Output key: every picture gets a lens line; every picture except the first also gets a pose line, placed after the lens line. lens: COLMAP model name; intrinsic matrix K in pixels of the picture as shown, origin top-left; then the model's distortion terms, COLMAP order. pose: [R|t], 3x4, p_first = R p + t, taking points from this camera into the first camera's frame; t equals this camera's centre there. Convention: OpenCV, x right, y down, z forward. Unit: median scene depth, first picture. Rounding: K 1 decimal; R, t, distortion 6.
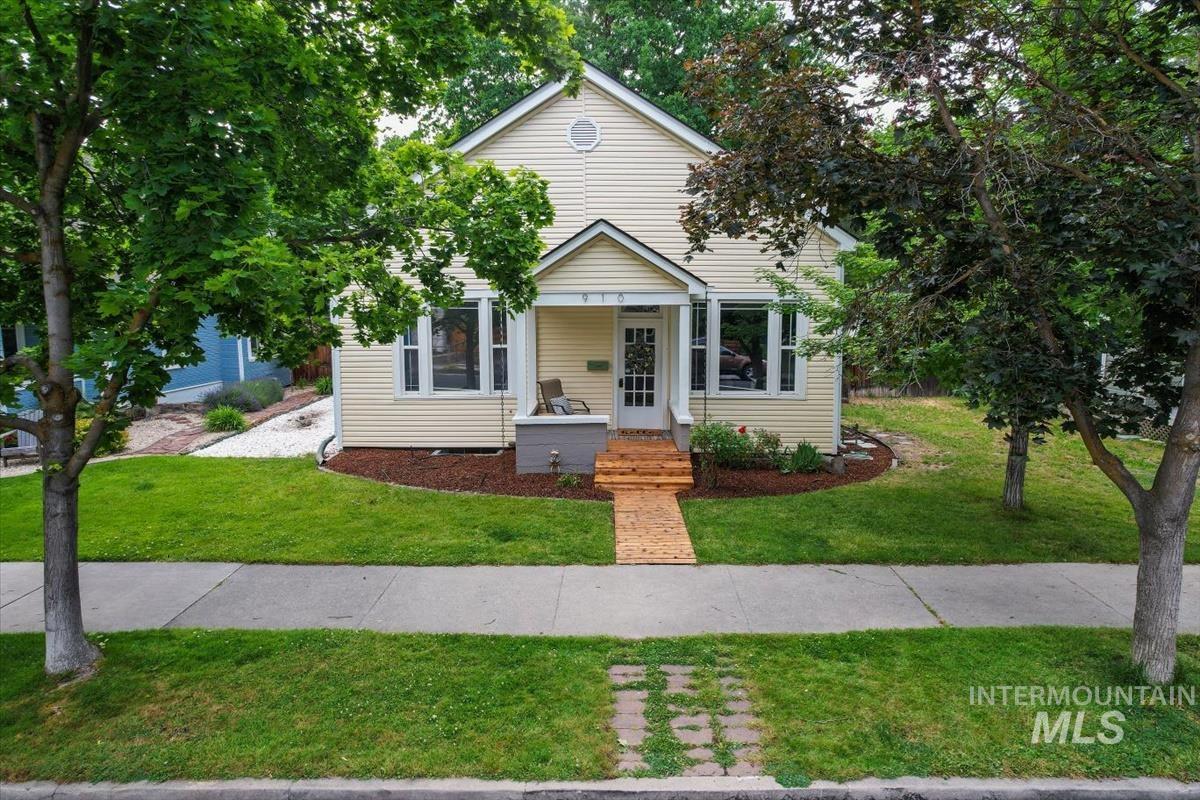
lens RADIAL K [[777.5, 0, 600.1], [0, 777.5, 391.9], [0, 0, 1]] dist [-0.046408, 0.026130]
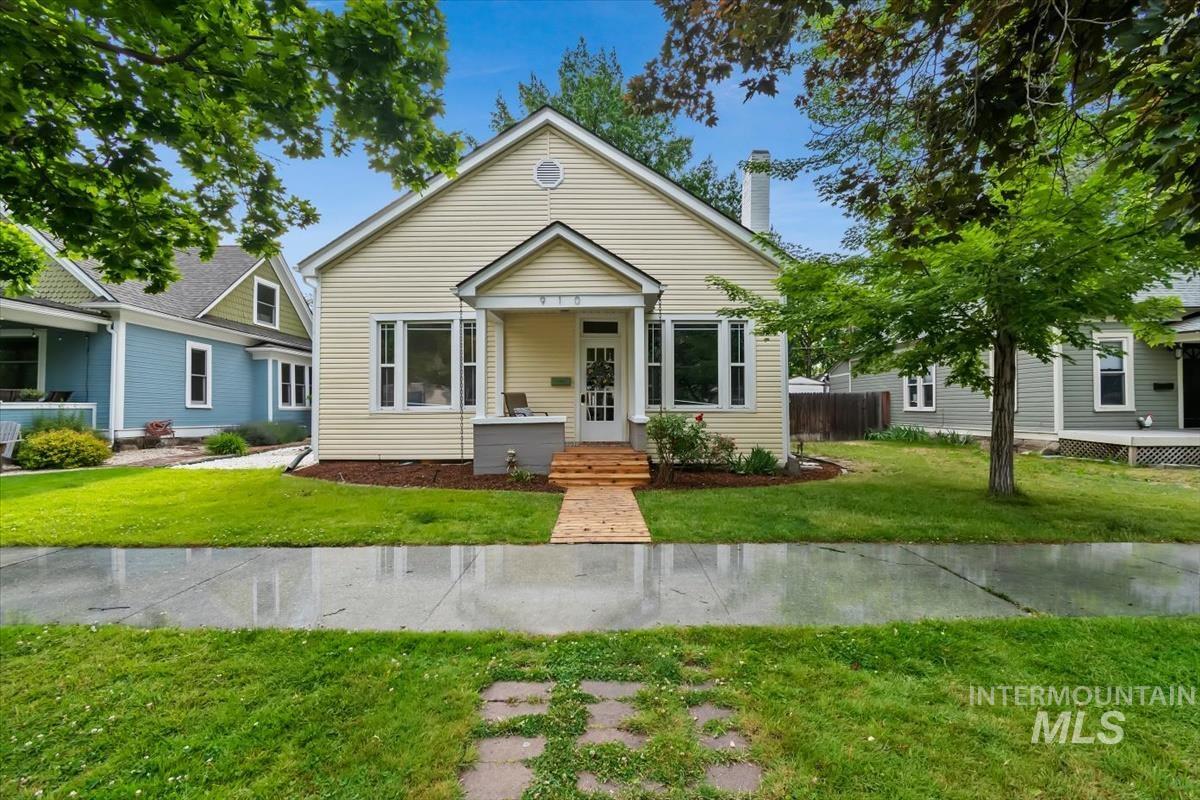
lens RADIAL K [[535.5, 0, 597.1], [0, 535.5, 400.8], [0, 0, 1]] dist [0.004483, -0.001028]
pose [[0.999941, -0.001214, 0.010804, 0.063037], [0.002674, 0.990690, -0.136111, 0.151635], [-0.010538, 0.136132, 0.990635, 0.434878]]
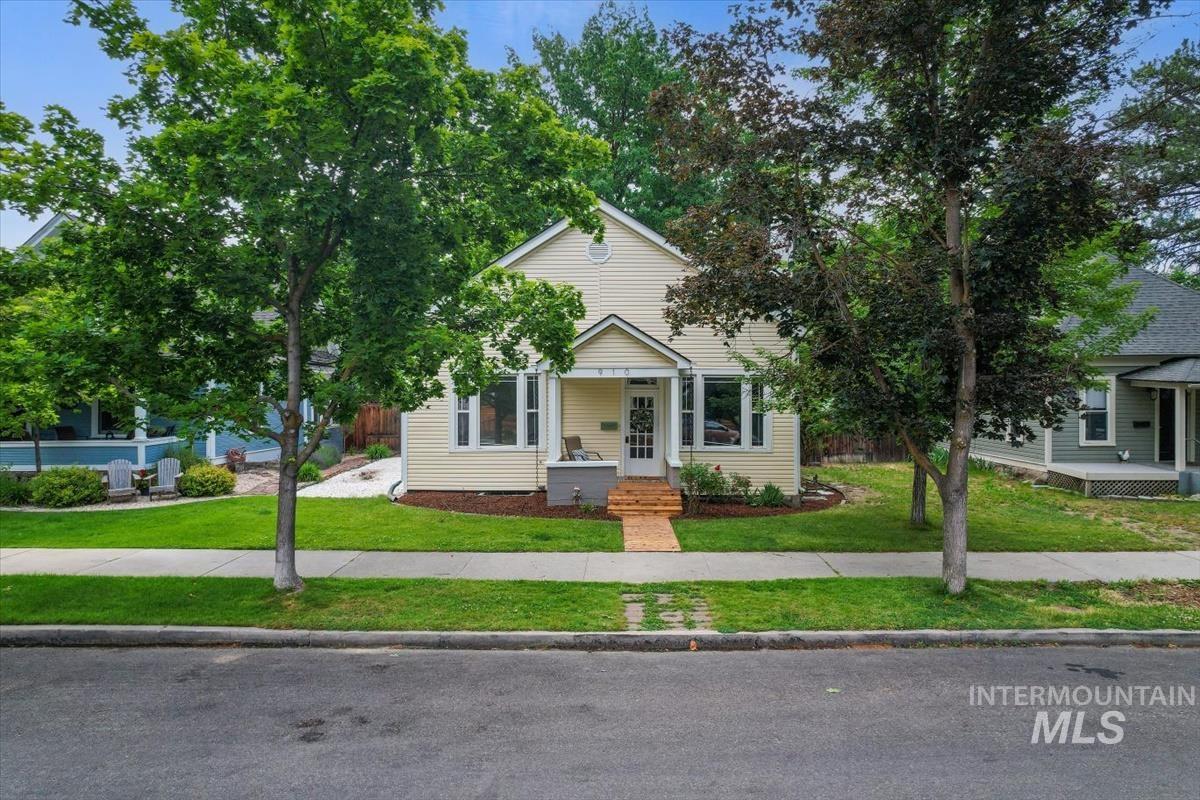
lens RADIAL K [[777.5, 0, 597.0], [0, 777.5, 395.0], [0, 0, 1]] dist [-0.046408, 0.026130]
pose [[0.999952, 0.000993, -0.009702, -0.016594], [-0.002060, 0.993853, -0.110684, 0.093125], [0.009533, 0.110699, 0.993808, -0.453568]]
